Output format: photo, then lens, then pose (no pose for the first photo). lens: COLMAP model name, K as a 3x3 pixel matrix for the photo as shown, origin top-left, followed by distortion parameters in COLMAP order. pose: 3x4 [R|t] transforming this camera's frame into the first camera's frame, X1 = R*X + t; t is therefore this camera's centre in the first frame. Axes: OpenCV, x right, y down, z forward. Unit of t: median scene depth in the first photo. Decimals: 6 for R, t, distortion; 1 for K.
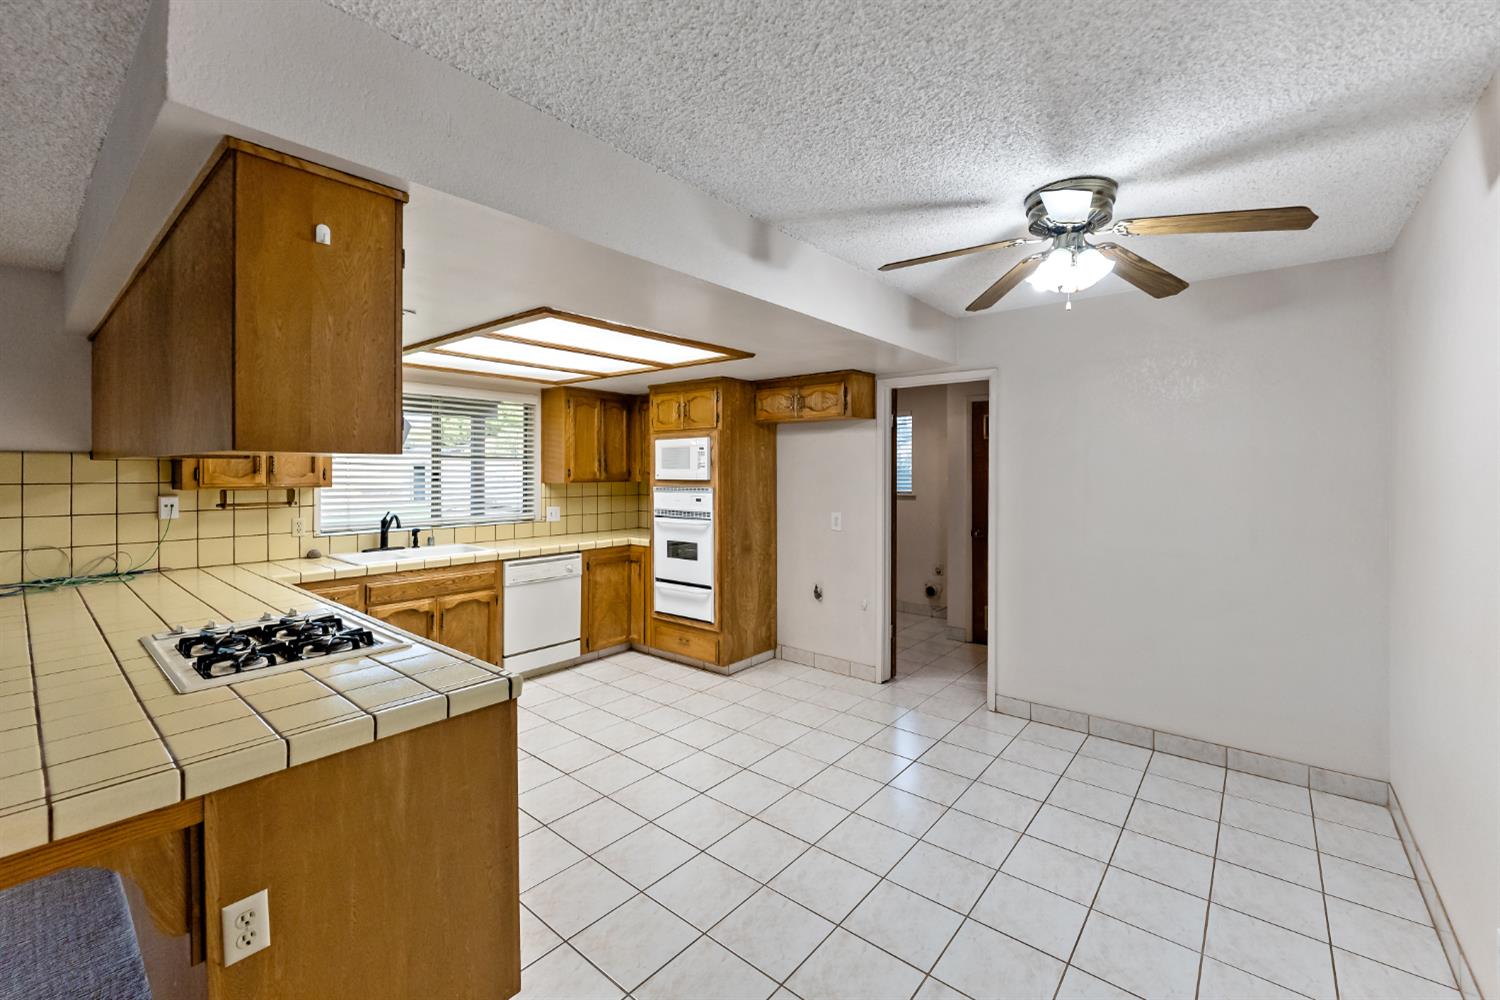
lens RADIAL K [[607.1, 0, 755.6], [0, 607.1, 468.6], [0, 0, 1]] dist [0.001798, -0.000284]
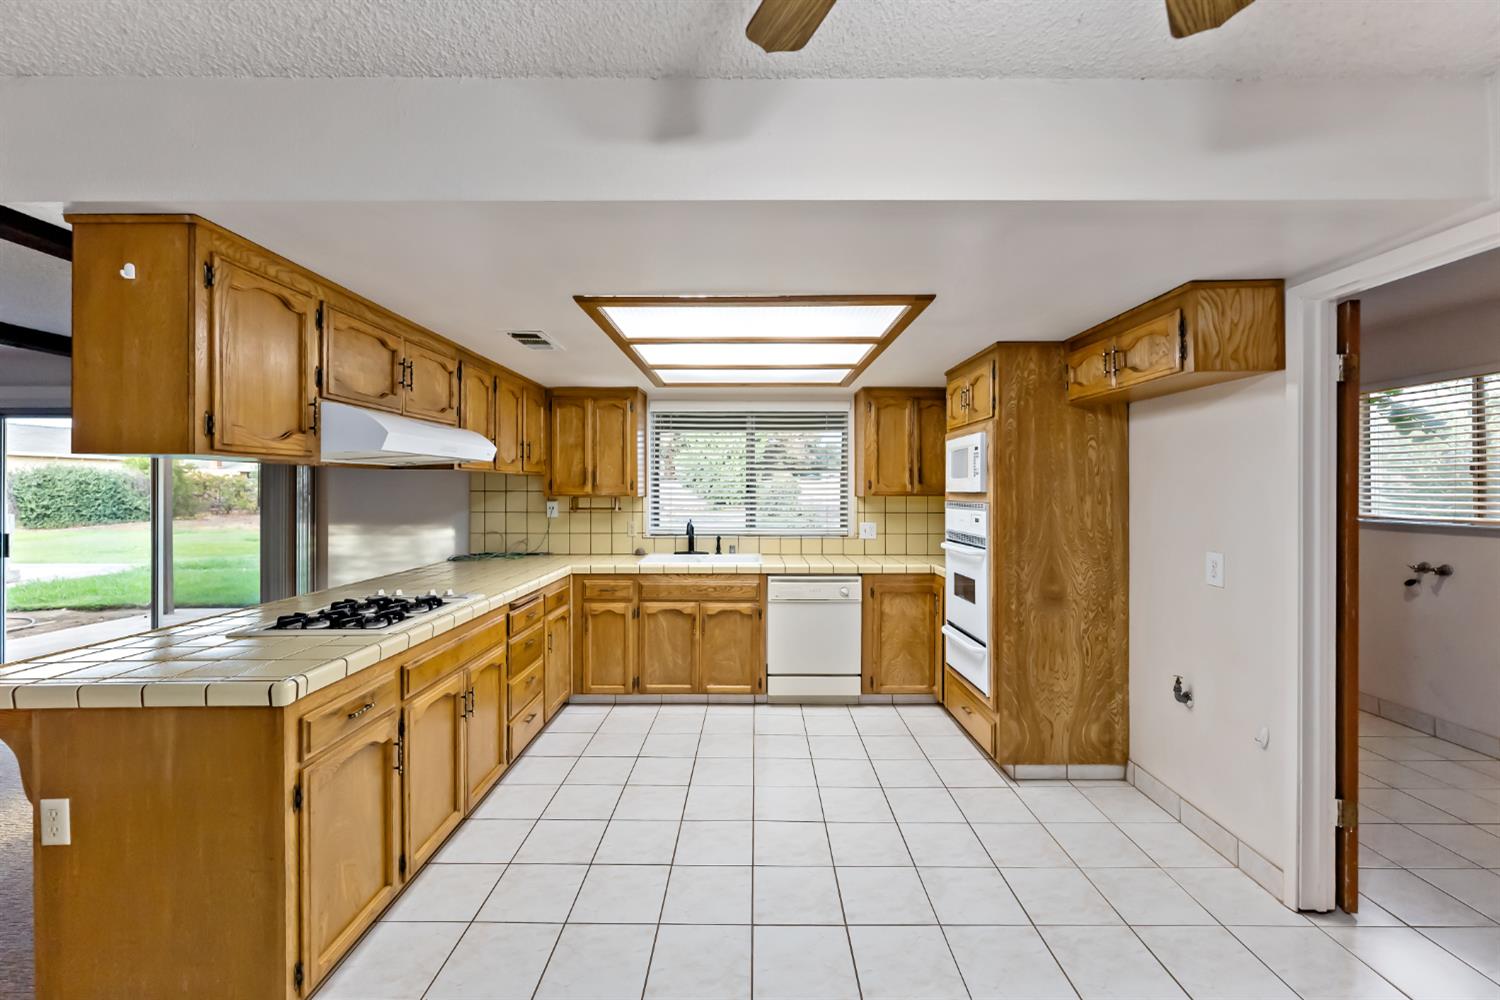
lens RADIAL K [[607.1, 0, 758.8], [0, 607.1, 488.1], [0, 0, 1]] dist [0.001798, -0.000284]
pose [[0.643553, -0.002470, -0.765397, 0.290510], [0.003241, 0.999995, -0.000503, 0.013360], [0.765395, -0.002157, 0.643558, 0.341162]]
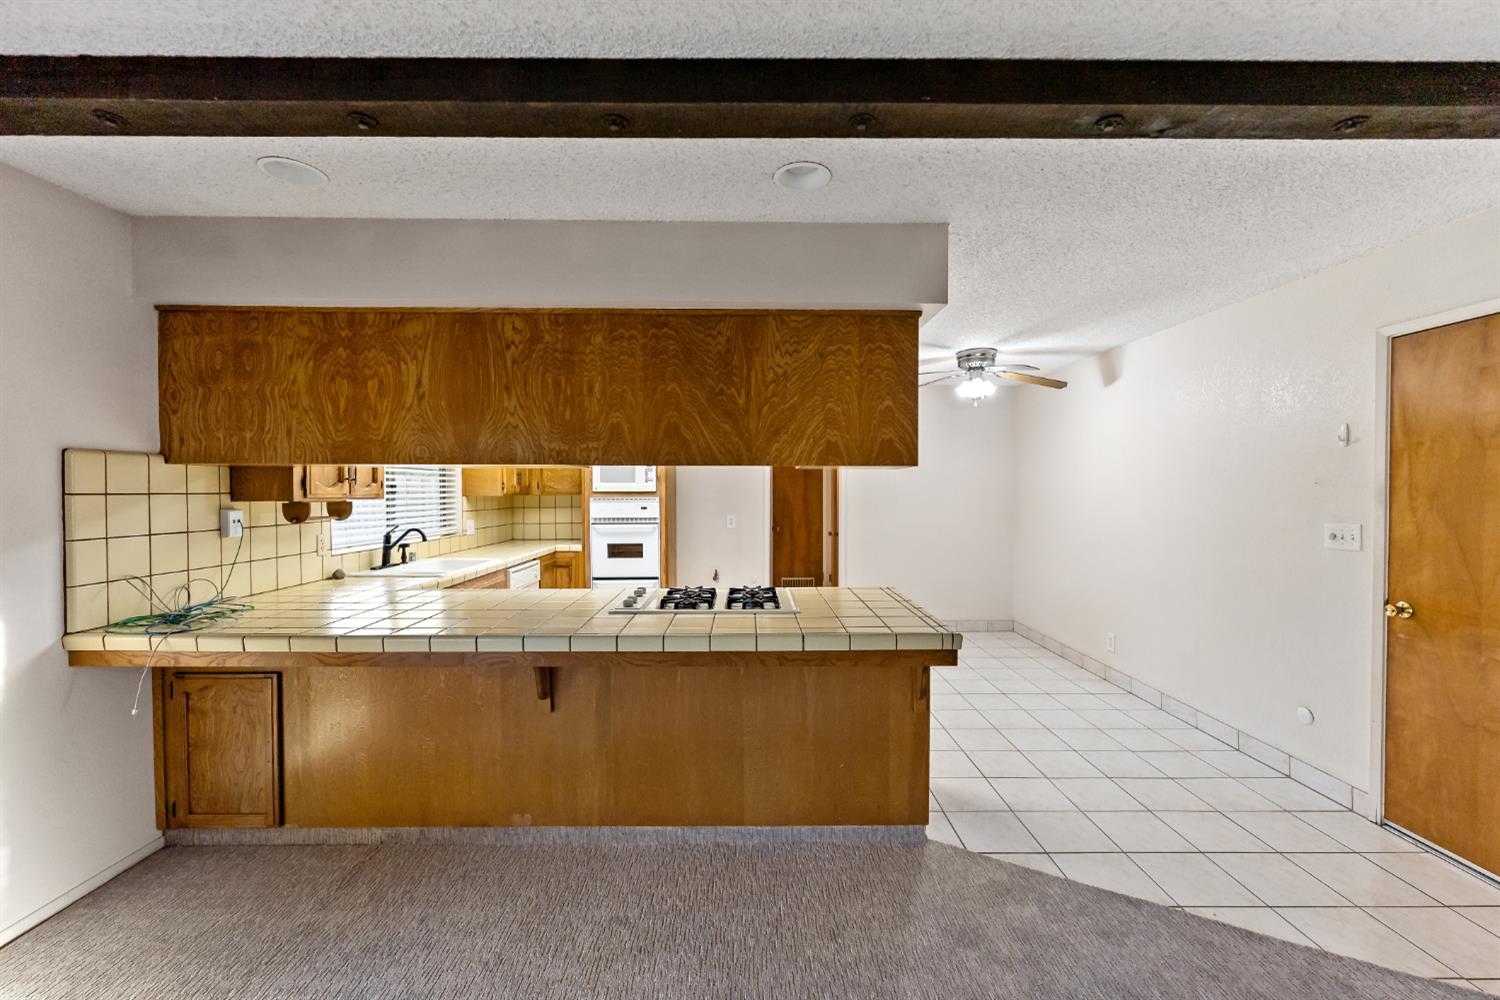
lens RADIAL K [[607.1, 0, 748.9], [0, 607.1, 506.4], [0, 0, 1]] dist [0.001798, -0.000284]
pose [[0.769091, -0.019872, 0.638830, -0.709872], [0.000701, 0.999542, 0.030249, 0.012431], [-0.639139, -0.022816, 0.768753, -0.065887]]
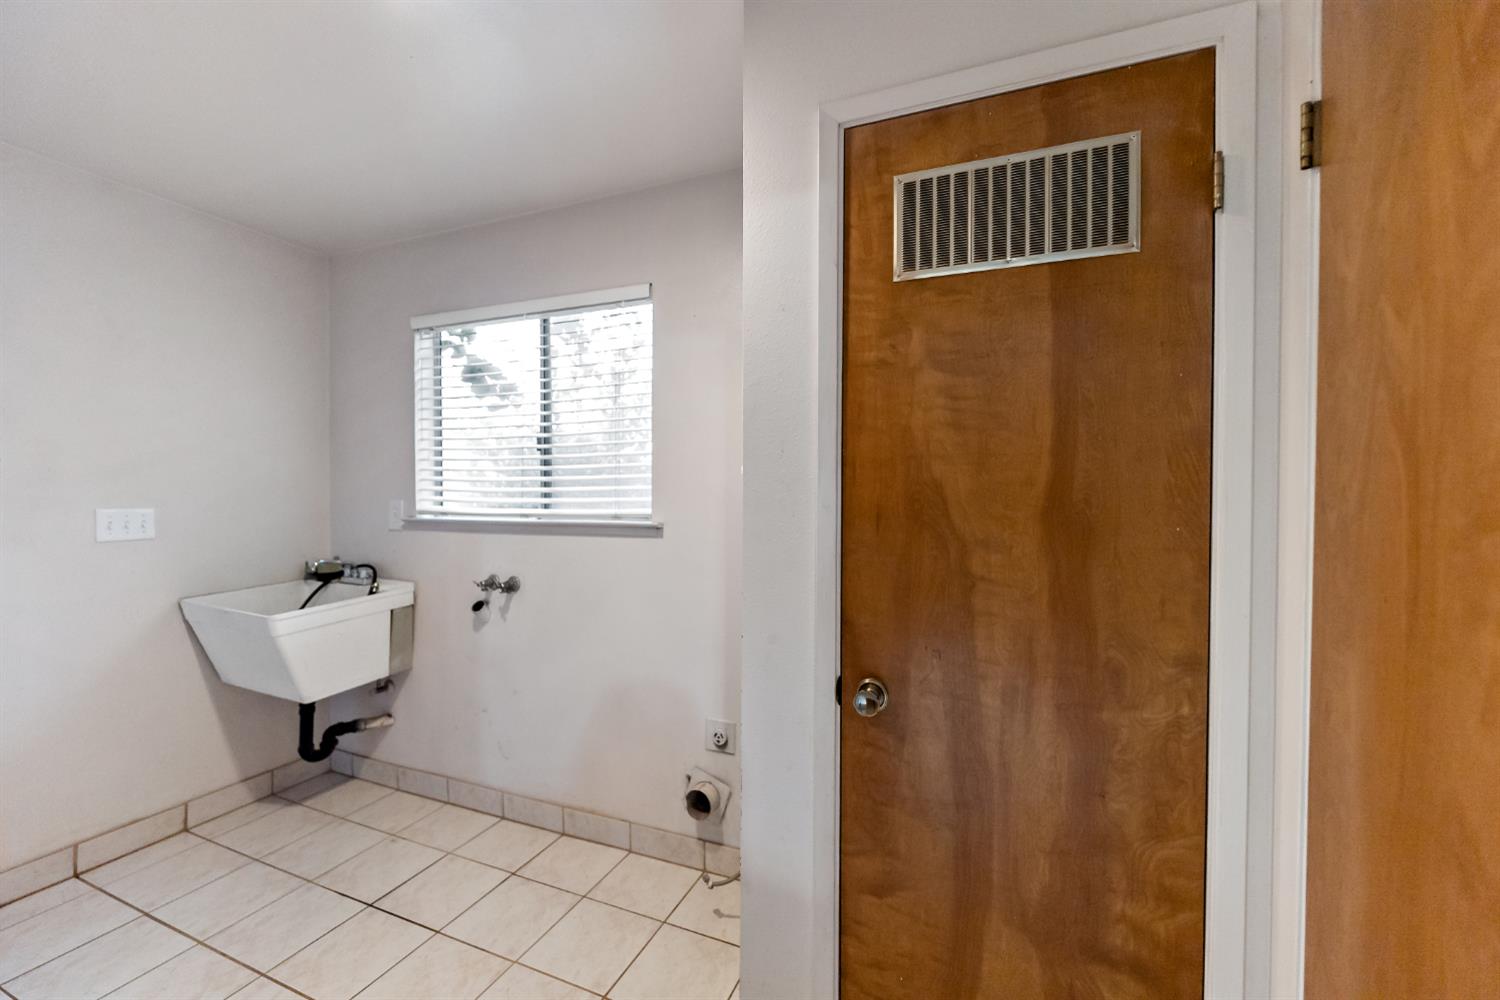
lens RADIAL K [[607.1, 0, 744.0], [0, 607.1, 500.0], [0, 0, 1]] dist [0.001798, -0.000284]
pose [[0.959650, -0.000953, 0.281196, 0.306747], [-0.002973, 0.999904, 0.013535, 0.036897], [-0.281182, -0.013825, 0.959555, 0.943869]]
